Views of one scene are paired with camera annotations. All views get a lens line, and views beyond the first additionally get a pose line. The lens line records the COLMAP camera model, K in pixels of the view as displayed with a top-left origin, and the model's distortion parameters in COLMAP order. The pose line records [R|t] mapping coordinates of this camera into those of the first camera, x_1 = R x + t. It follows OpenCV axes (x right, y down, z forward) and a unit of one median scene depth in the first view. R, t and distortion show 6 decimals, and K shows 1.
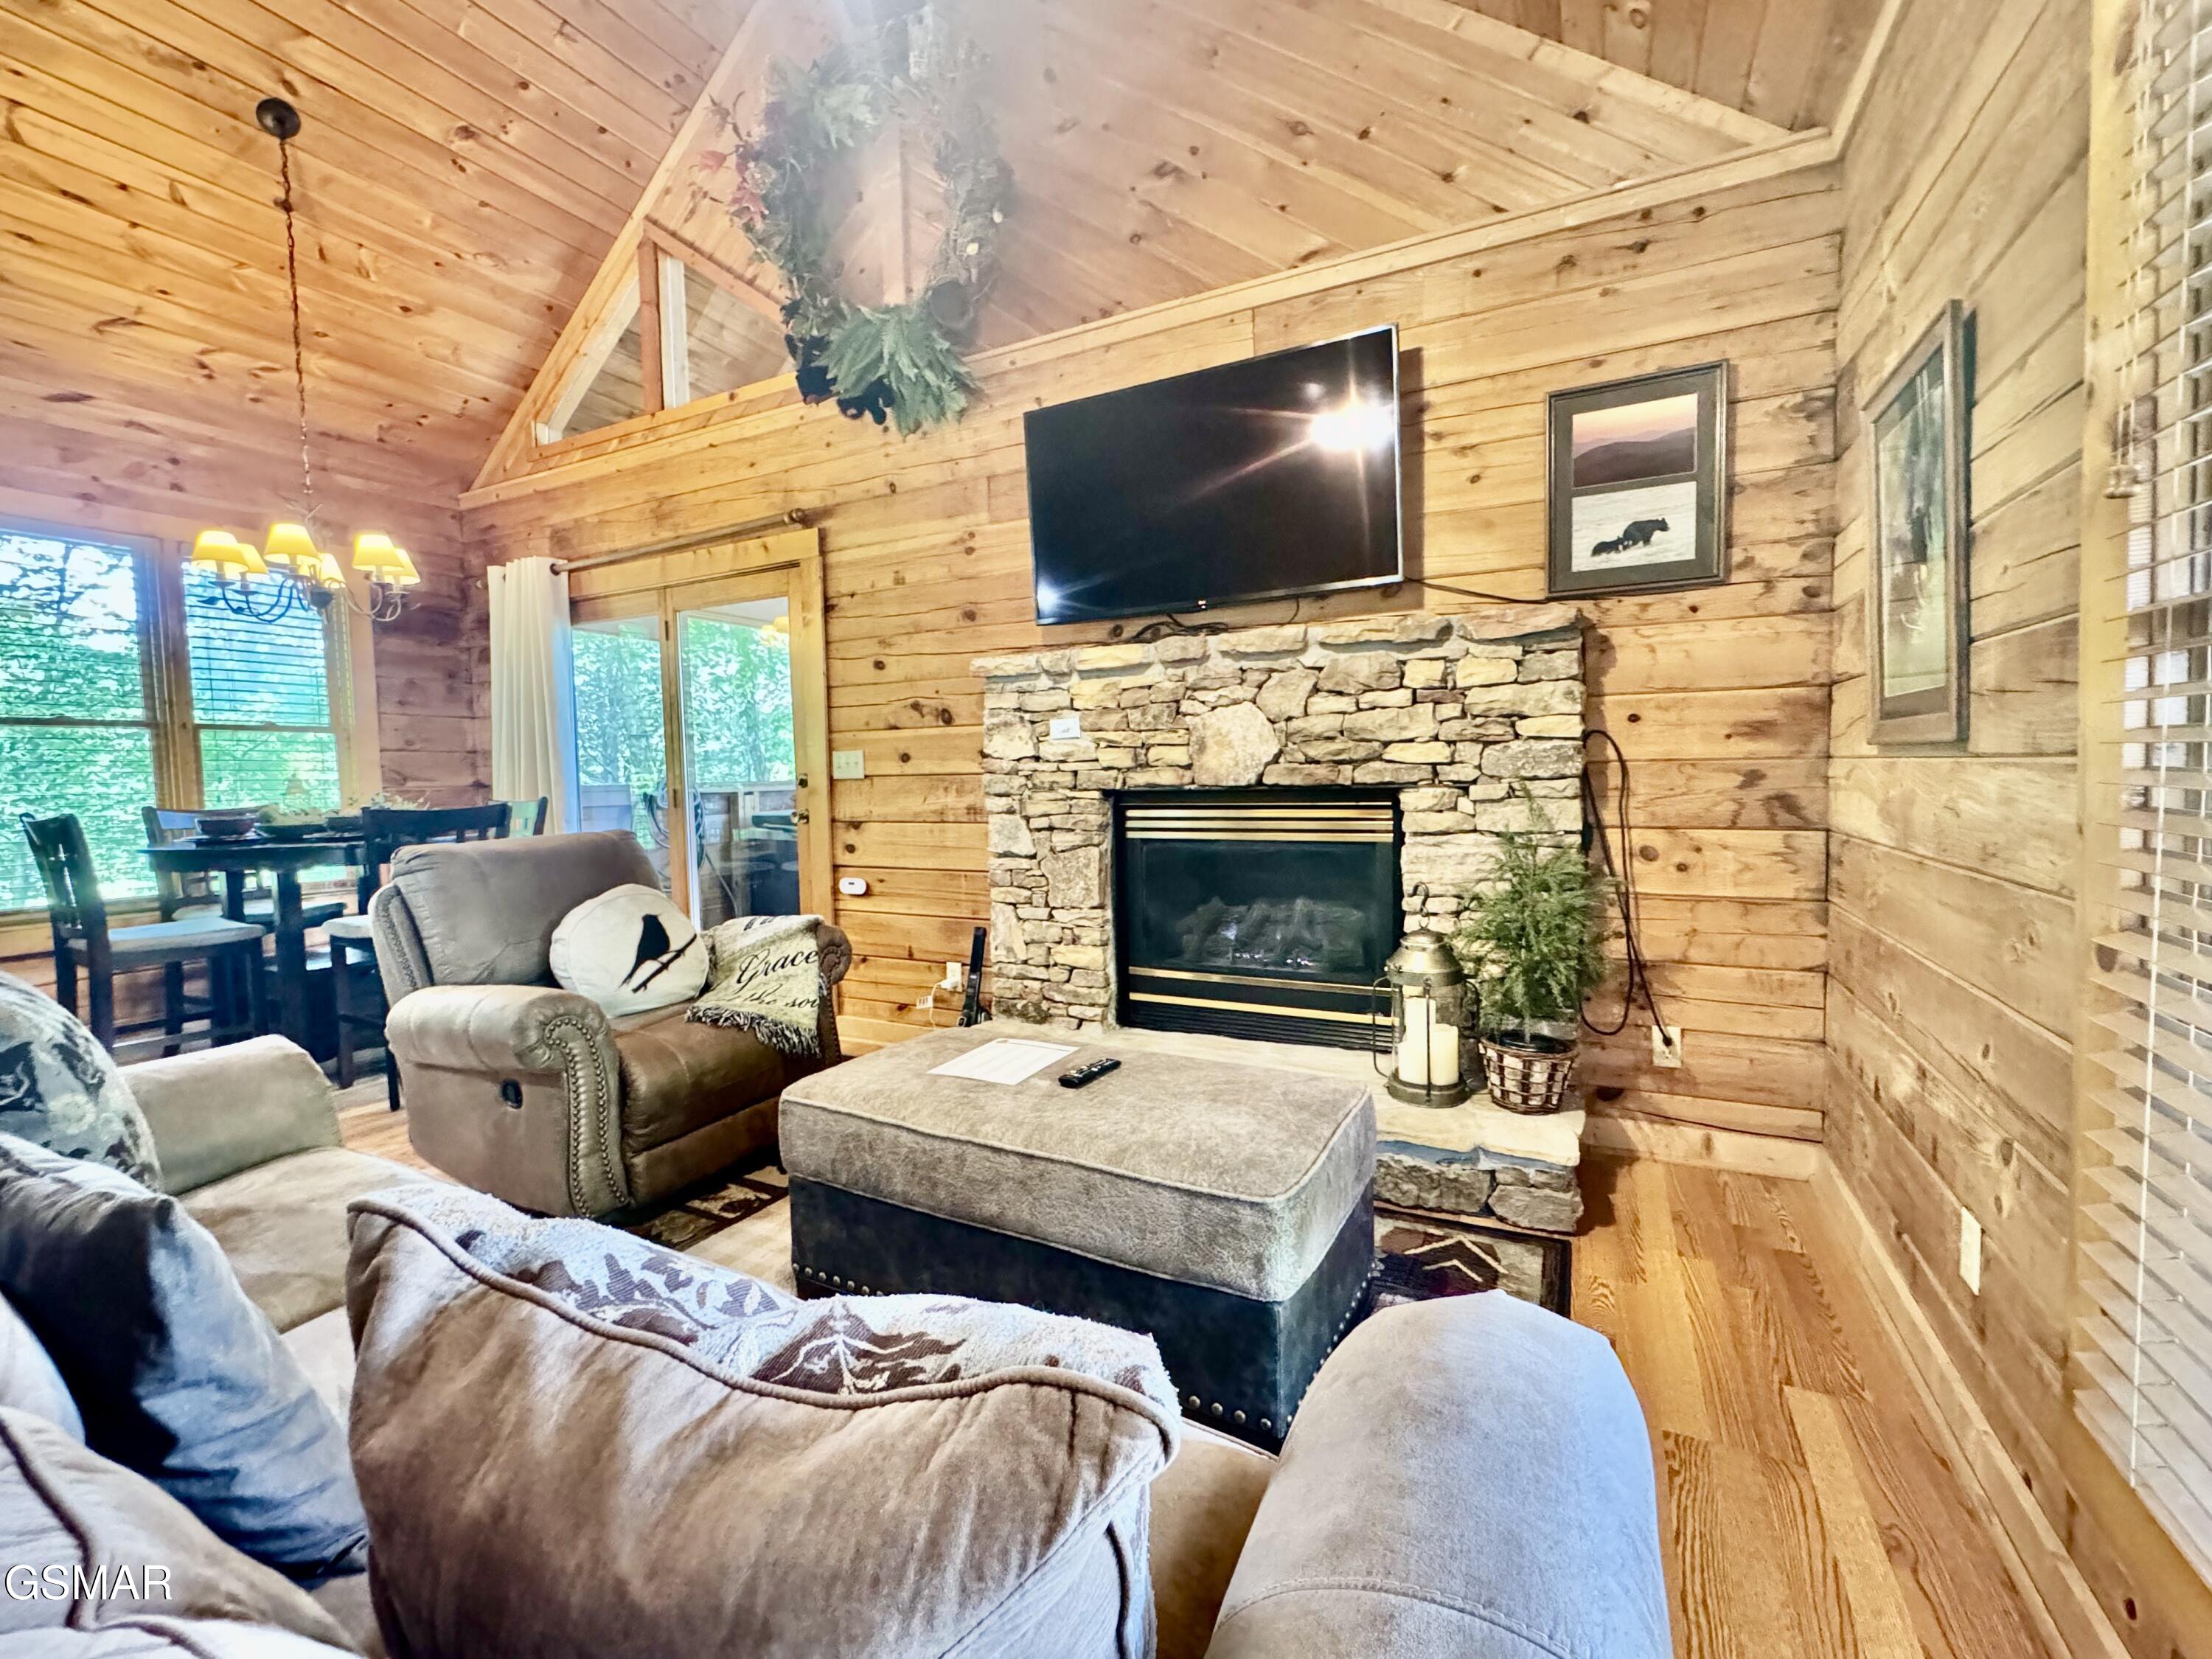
lens RADIAL K [[938.9, 0, 1108.0], [0, 938.9, 826.5], [0, 0, 1]] dist [-0.004032, -0.000418]
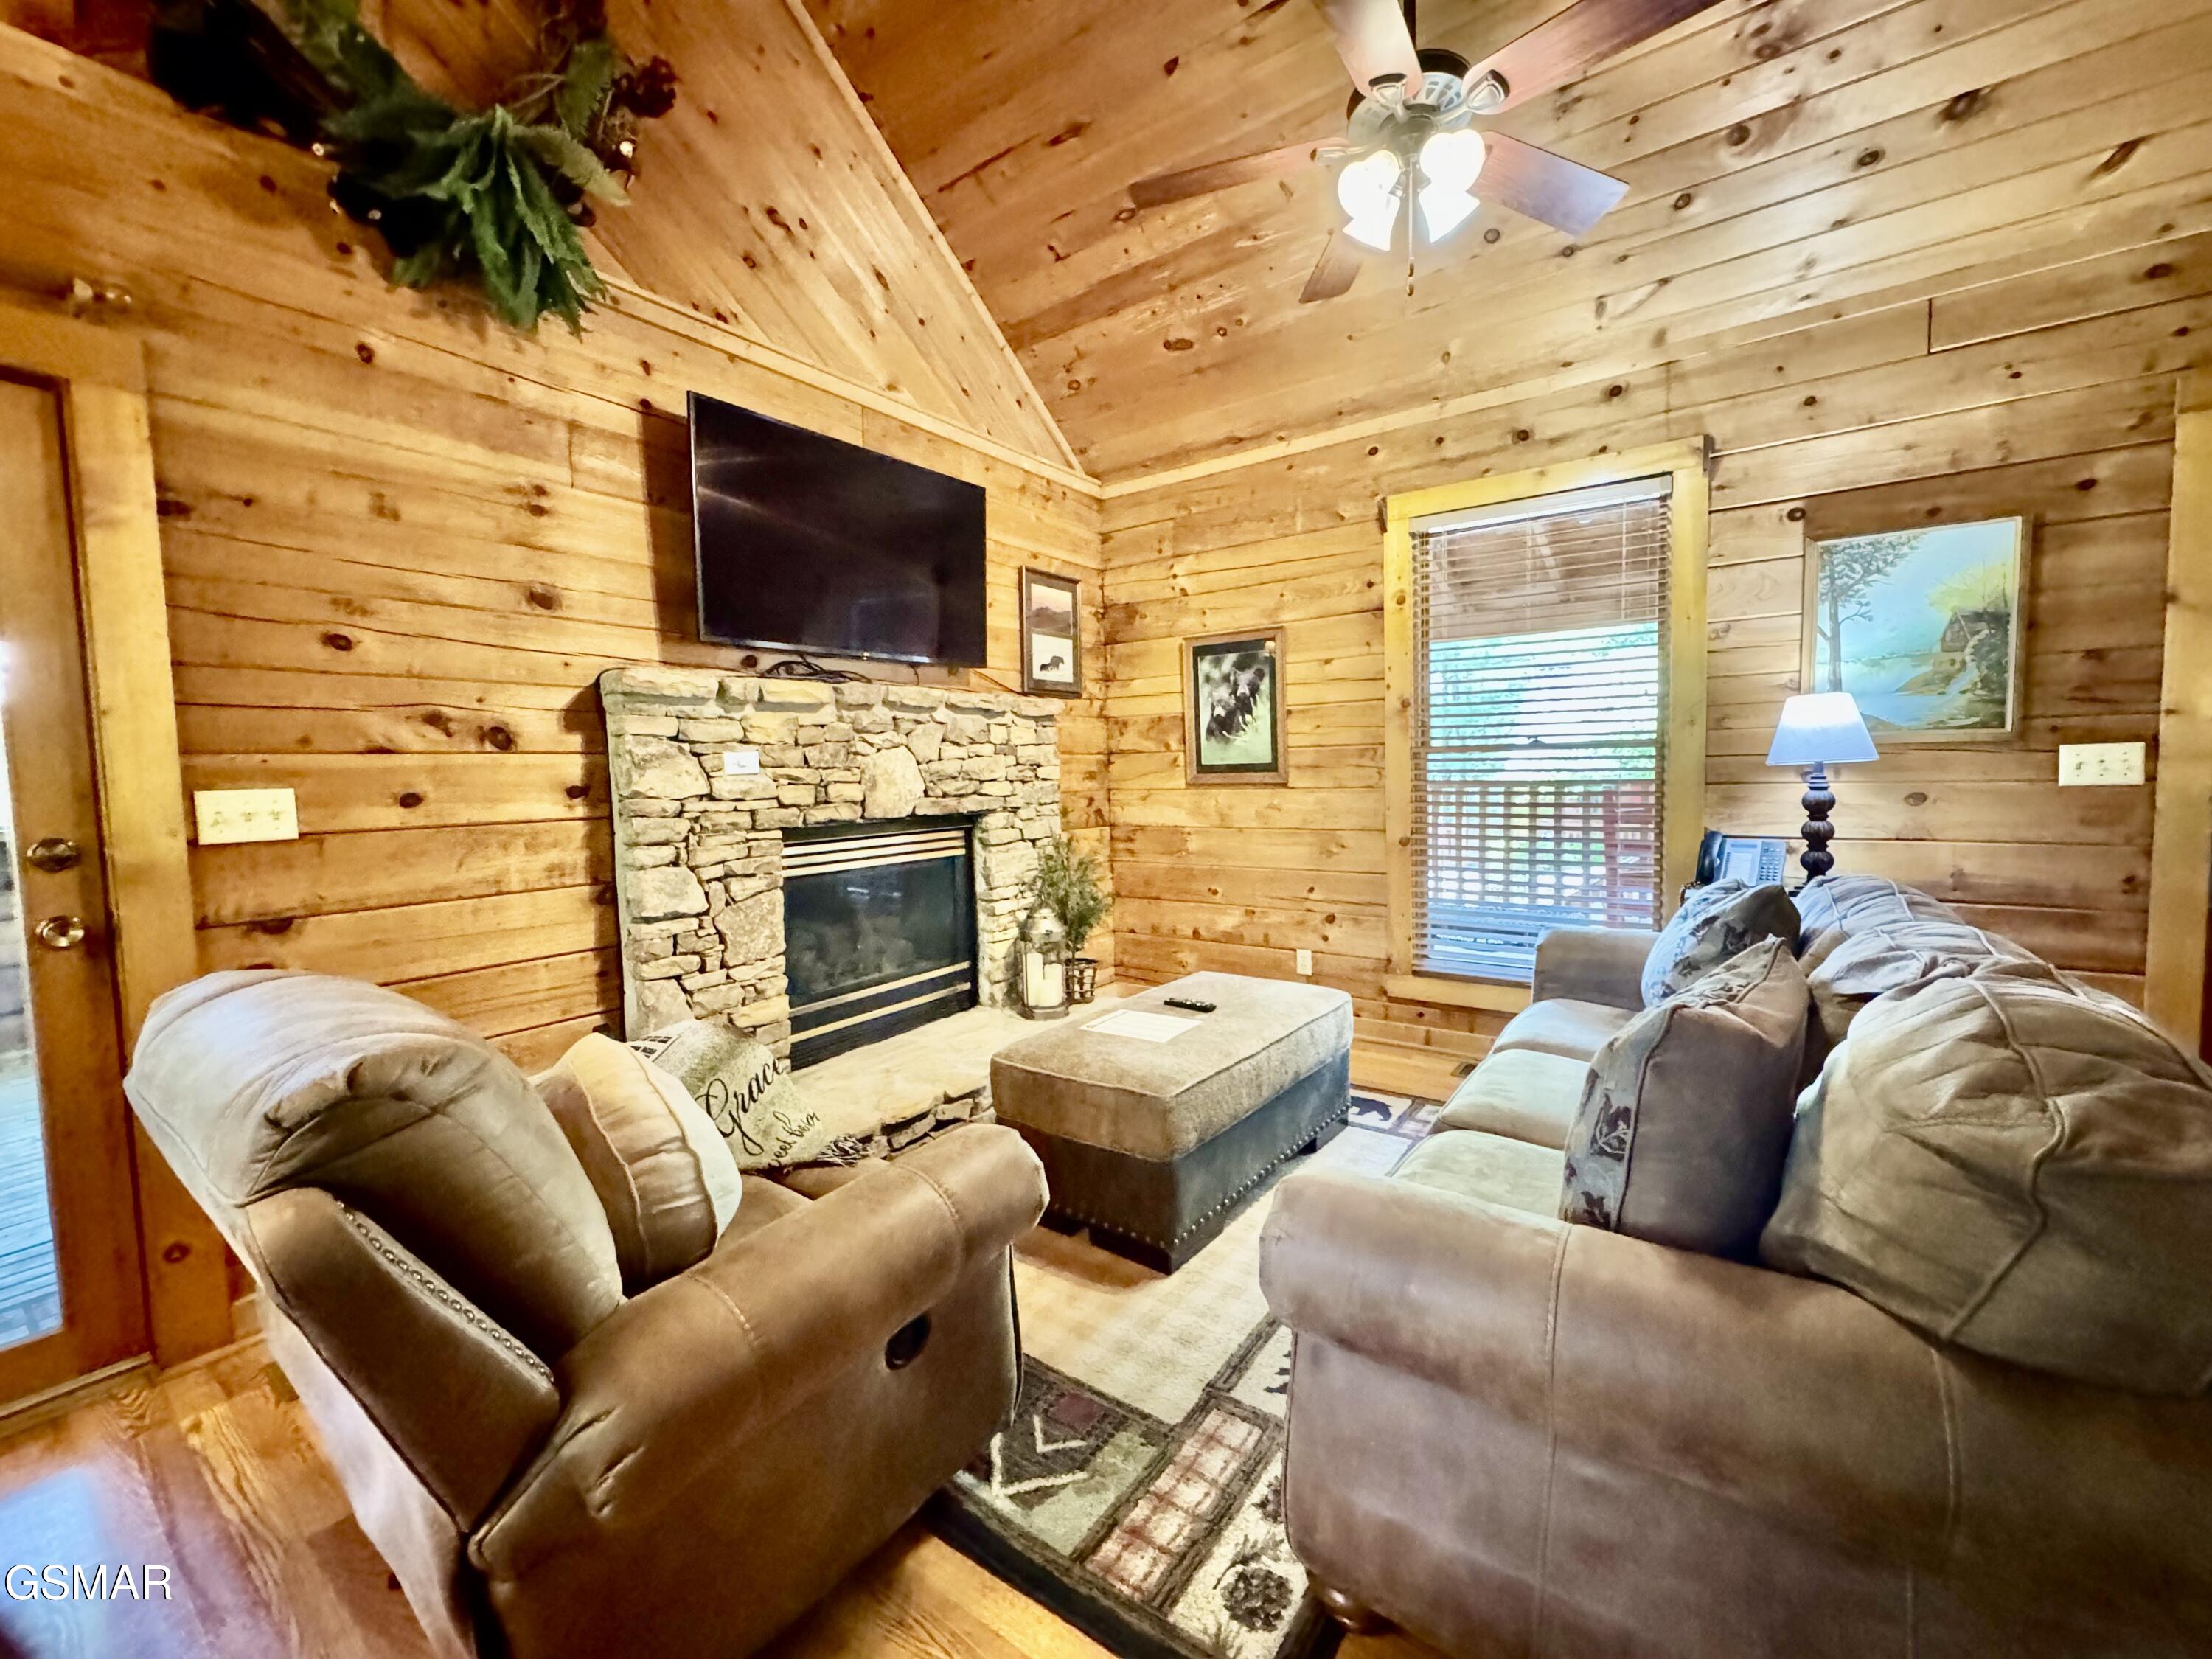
lens RADIAL K [[886.3, 0, 1109.5], [0, 886.3, 823.1], [0, 0, 1]] dist [-0.004210, 0.000428]
pose [[0.147374, -0.042420, 0.988171, -0.902997], [0.079561, 0.996351, 0.030905, -0.049414], [-0.985876, 0.074065, 0.150212, 0.573943]]
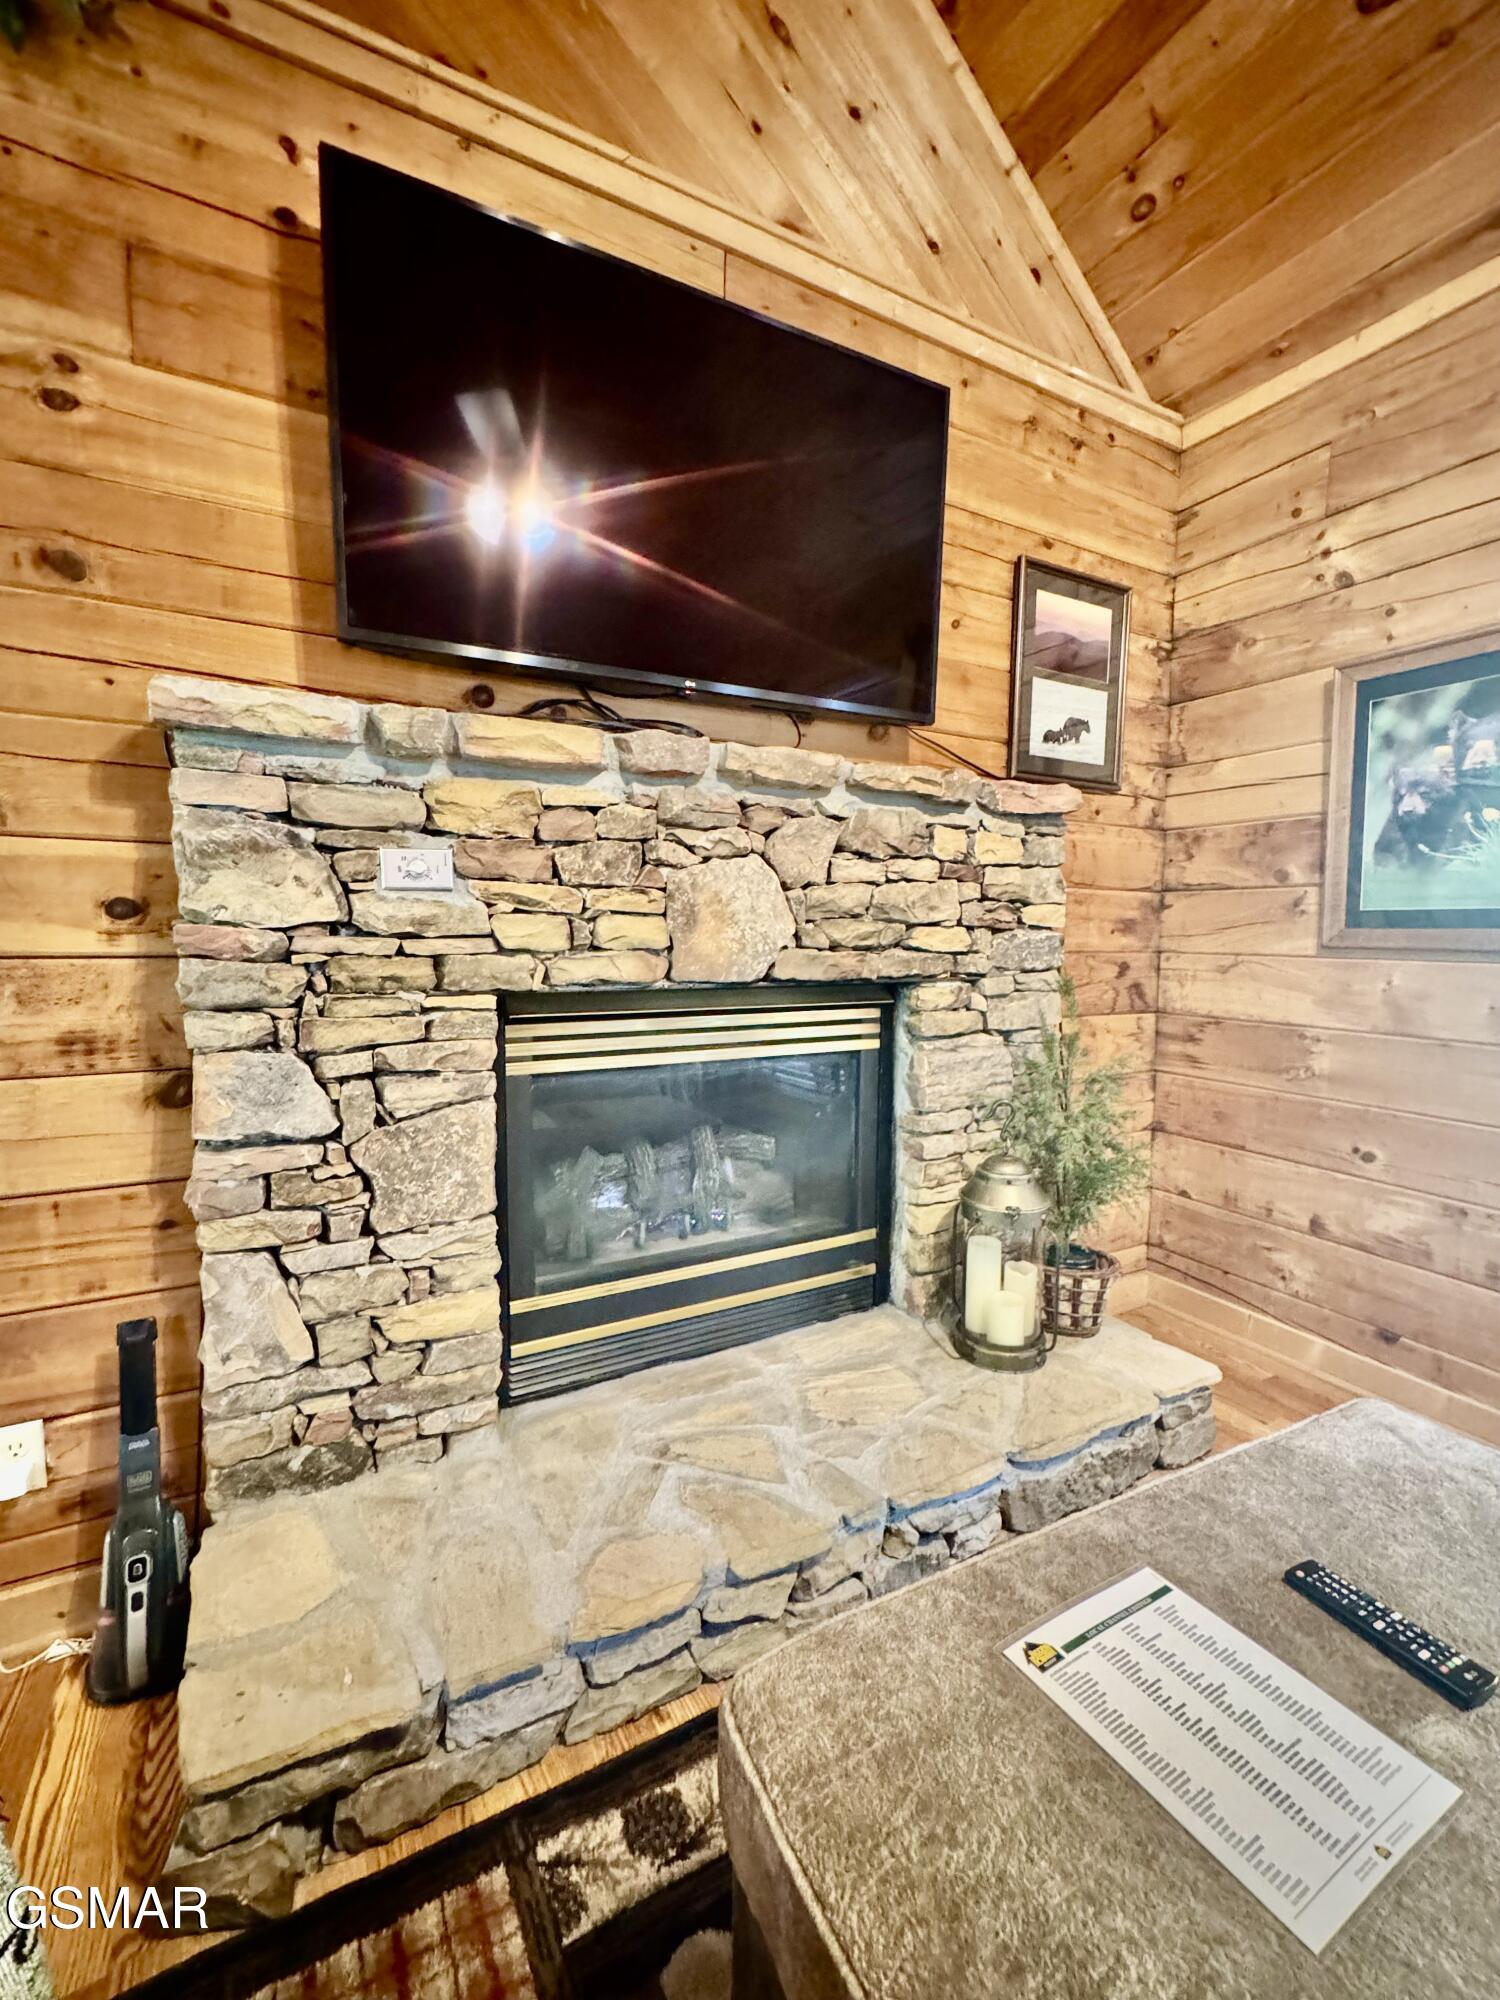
lens RADIAL K [[848.9, 0, 752.9], [0, 848.9, 997.9], [0, 0, 1]] dist [-0.004032, -0.000418]
pose [[0.561290, -0.040123, 0.826646, -0.343332], [0.026743, 0.999182, 0.030339, -0.049612], [-0.827187, 0.005078, 0.561903, 0.655889]]
